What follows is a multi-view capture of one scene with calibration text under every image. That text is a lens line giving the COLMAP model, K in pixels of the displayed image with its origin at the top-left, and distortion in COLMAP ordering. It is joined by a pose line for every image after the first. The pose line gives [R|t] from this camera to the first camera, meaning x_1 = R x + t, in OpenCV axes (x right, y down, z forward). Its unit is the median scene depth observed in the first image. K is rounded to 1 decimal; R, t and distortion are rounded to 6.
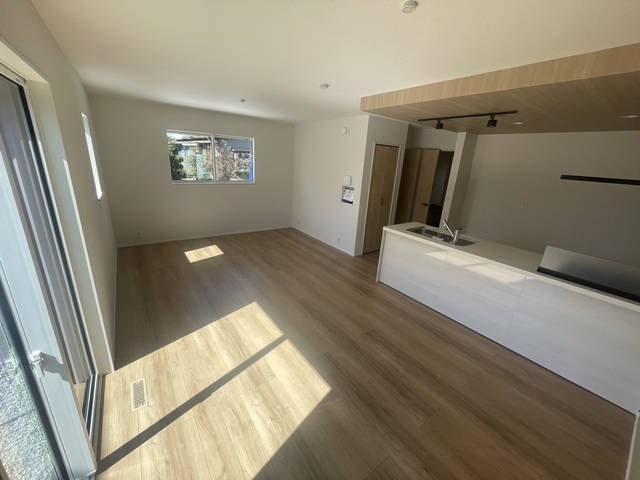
lens RADIAL K [[258.0, 0, 322.0], [0, 258.0, 240.8], [0, 0, 1]] dist [-0.000753, -0.000224]
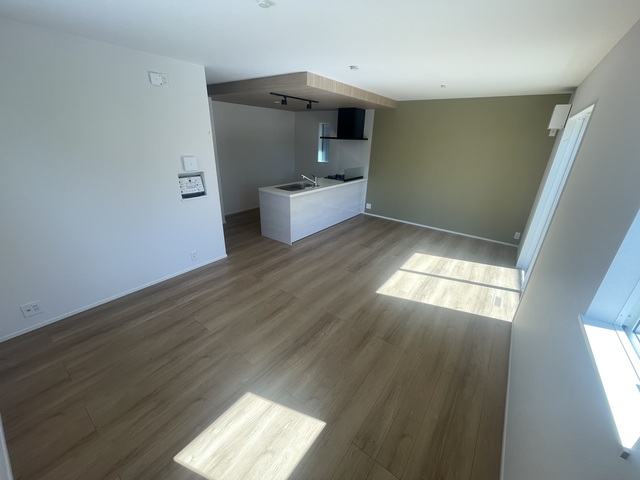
lens RADIAL K [[258.0, 0, 322.0], [0, 258.0, 240.8], [0, 0, 1]] dist [-0.000753, -0.000224]
pose [[-0.291559, -0.424822, 0.857041, -1.210188], [0.240767, 0.834530, 0.495571, -0.588487], [-0.925756, 0.350835, -0.141031, 1.588396]]
